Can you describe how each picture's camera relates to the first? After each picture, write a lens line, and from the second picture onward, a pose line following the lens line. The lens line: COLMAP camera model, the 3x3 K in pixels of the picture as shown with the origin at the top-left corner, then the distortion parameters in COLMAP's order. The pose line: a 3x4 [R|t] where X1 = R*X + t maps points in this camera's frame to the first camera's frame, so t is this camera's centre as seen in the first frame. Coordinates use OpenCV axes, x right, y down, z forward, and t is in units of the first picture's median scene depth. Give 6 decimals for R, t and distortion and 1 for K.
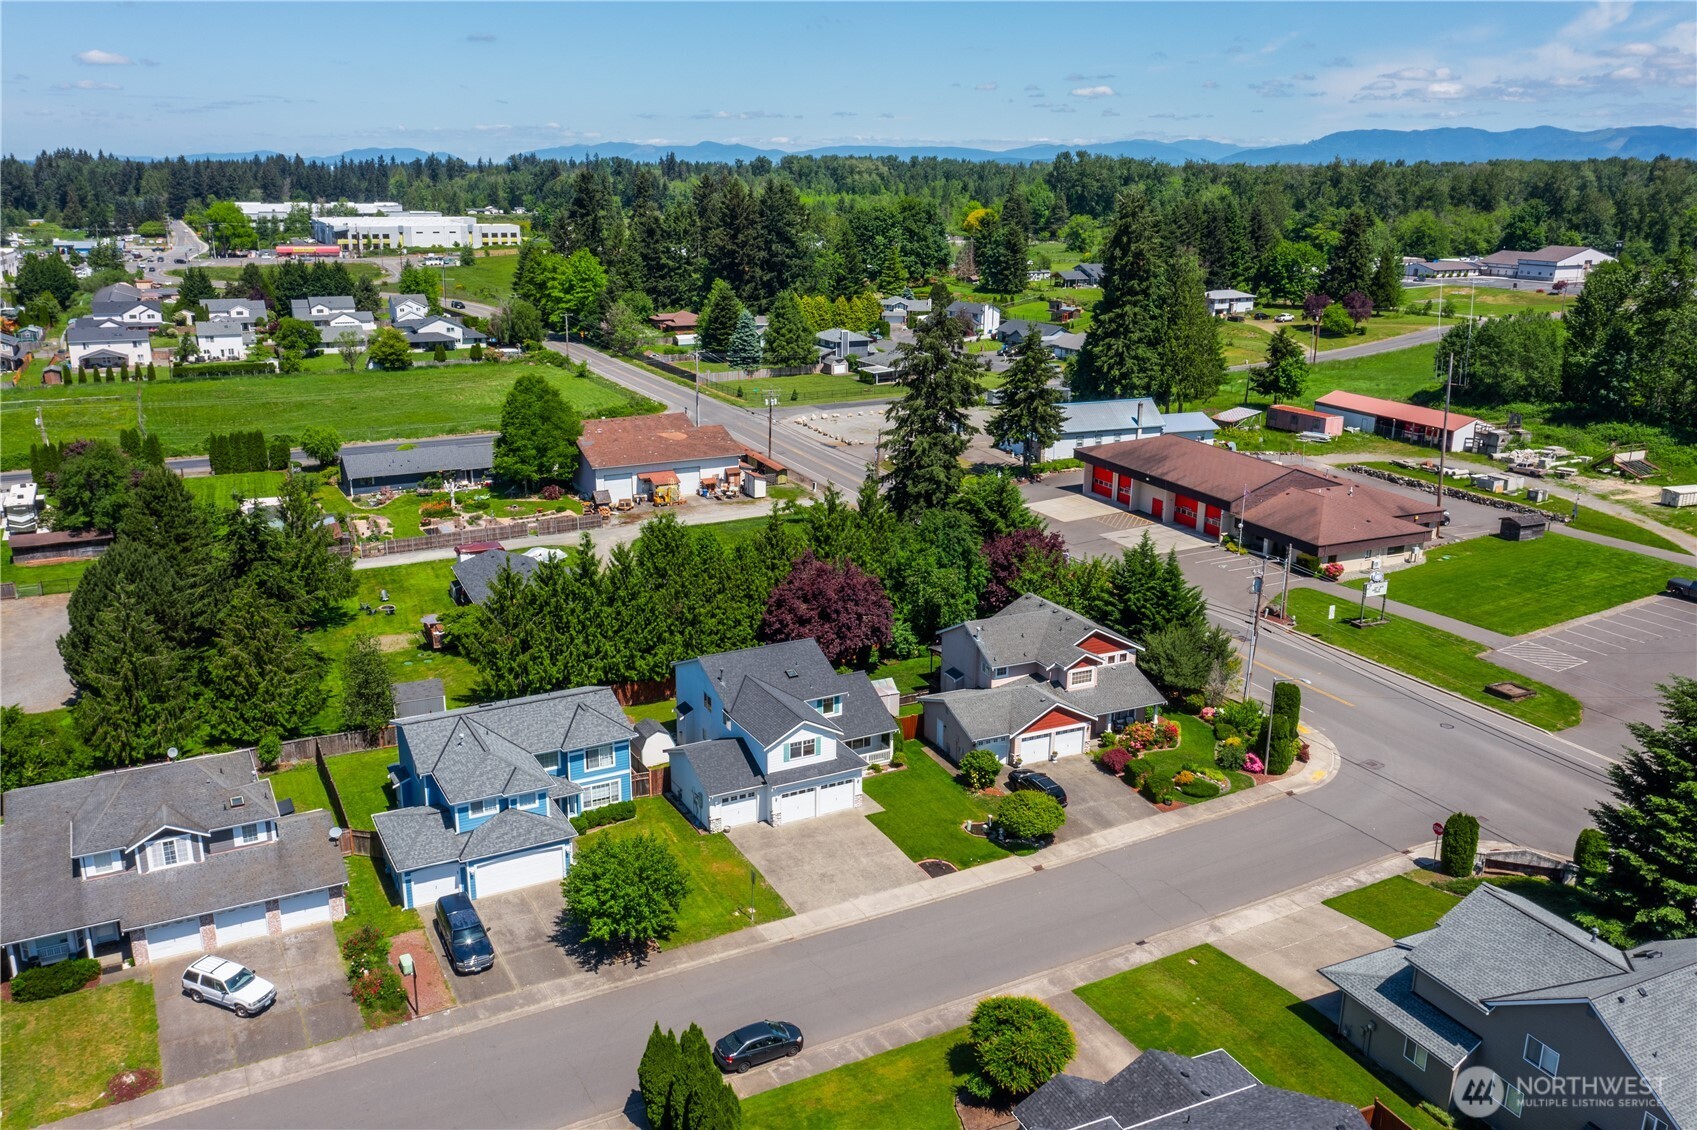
lens RADIAL K [[1335.6, 0, 852.3], [0, 1335.6, 625.8], [0, 0, 1]] dist [-0.003519, -0.010420]
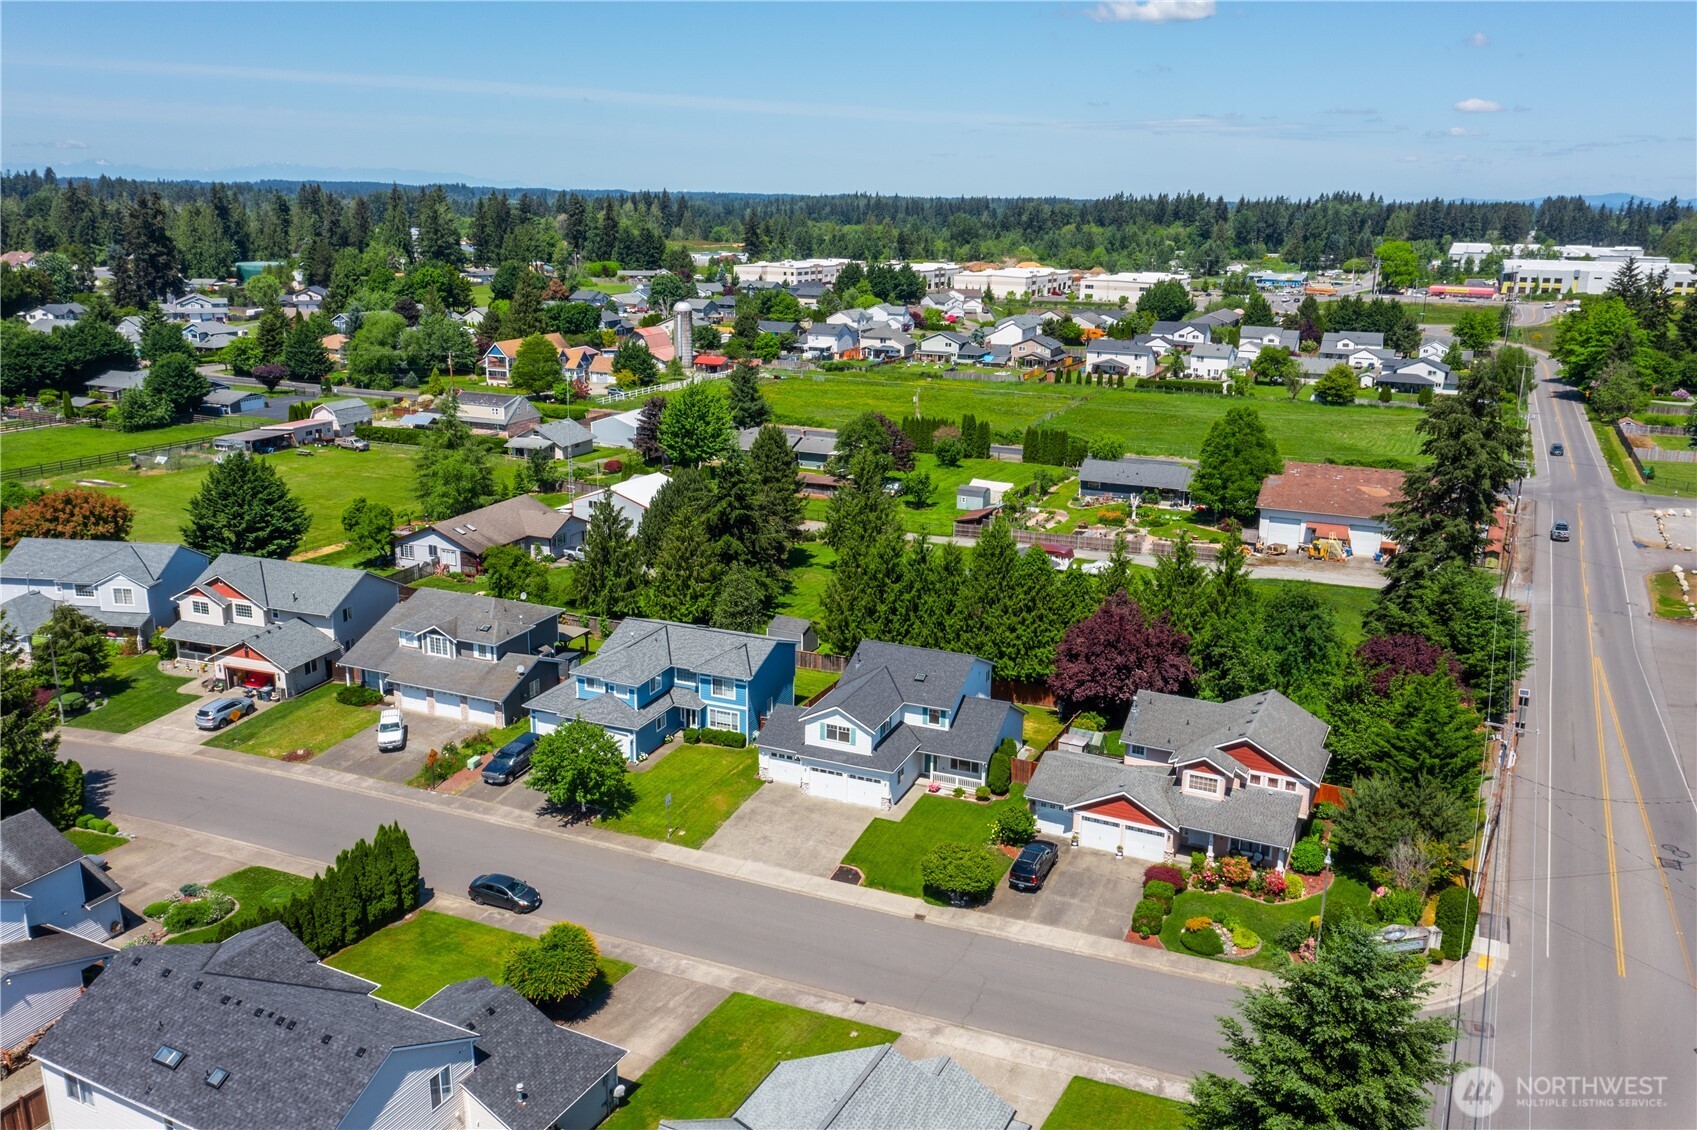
lens RADIAL K [[1355.2, 0, 848.5], [0, 1355.2, 565.0], [0, 0, 1]] dist [0.001420, 0.001995]
pose [[0.616215, 0.201434, -0.761383, 0.604313], [-0.257991, 0.965027, 0.046509, -0.071442], [0.744124, 0.167770, 0.646632, 0.220552]]
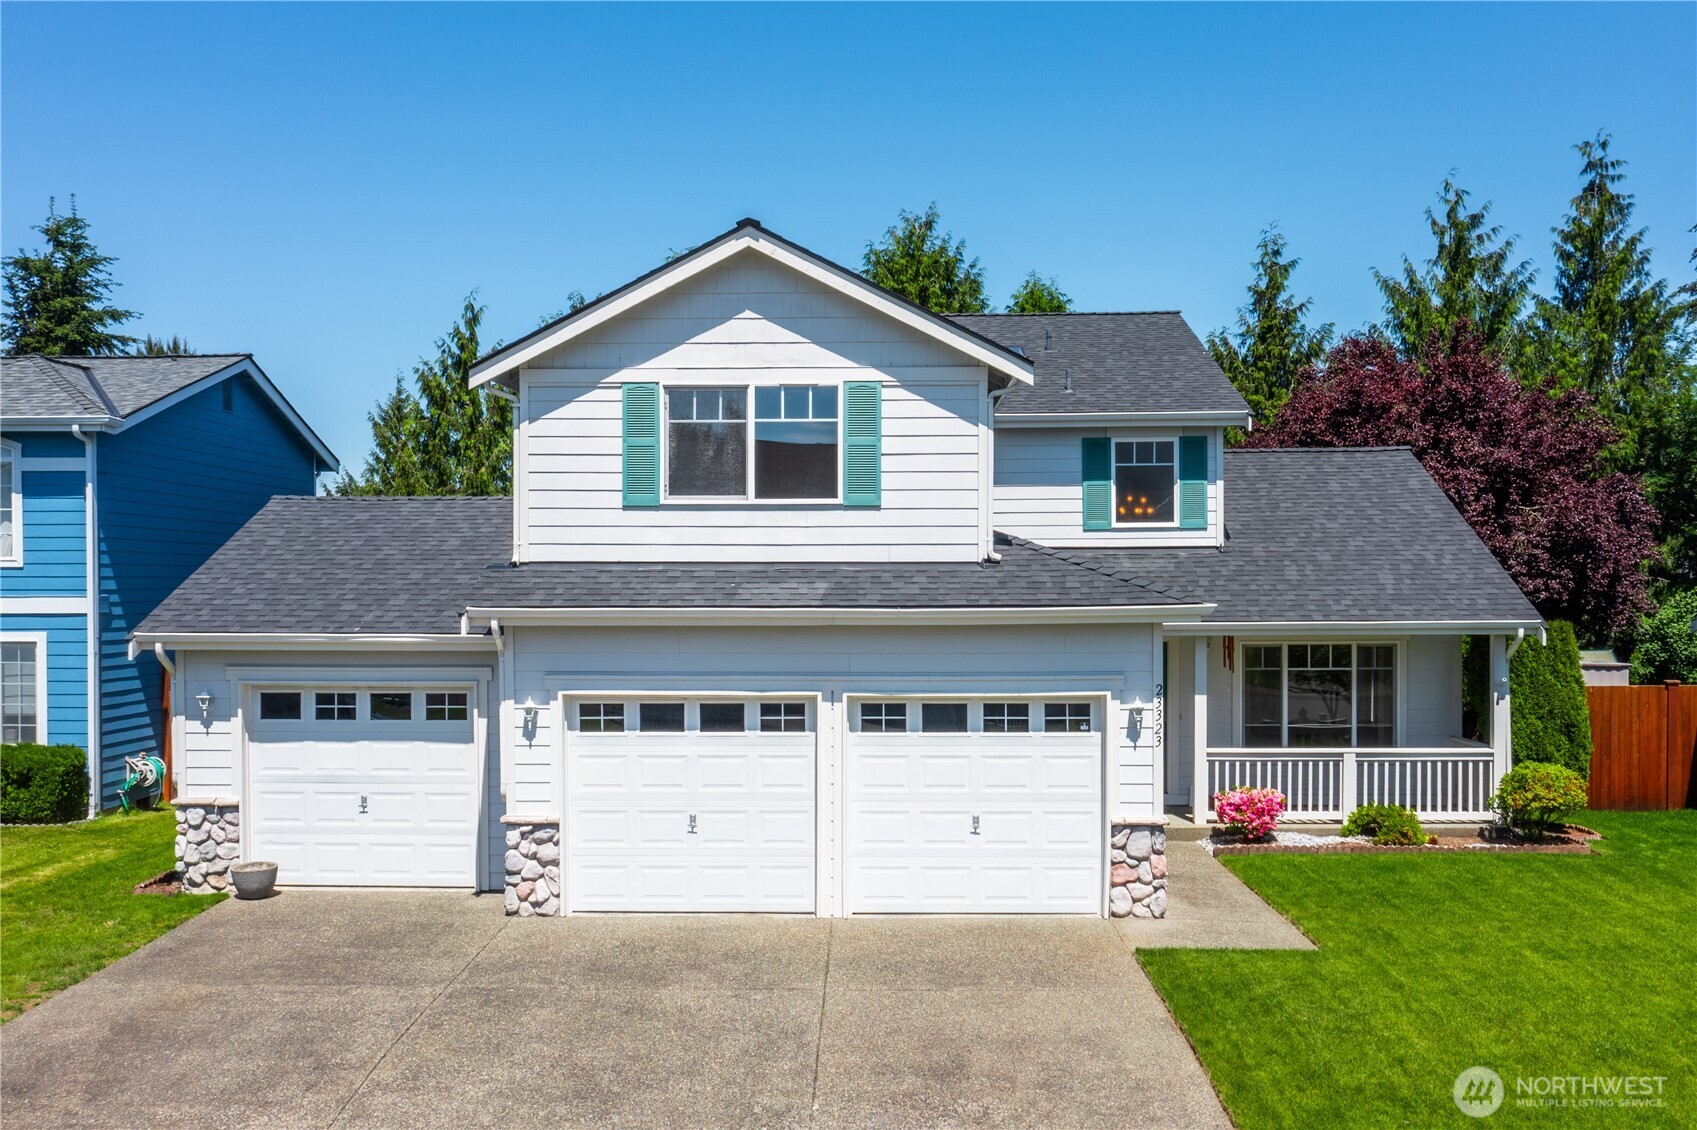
lens RADIAL K [[1528.4, 0, 844.9], [0, 1528.4, 602.6], [0, 0, 1]] dist [-0.002875, -0.000301]
pose [[0.859444, -0.014482, -0.511024, 0.051433], [-0.145727, 0.951187, -0.272041, 0.124608], [0.490020, 0.308274, 0.815382, 0.677865]]
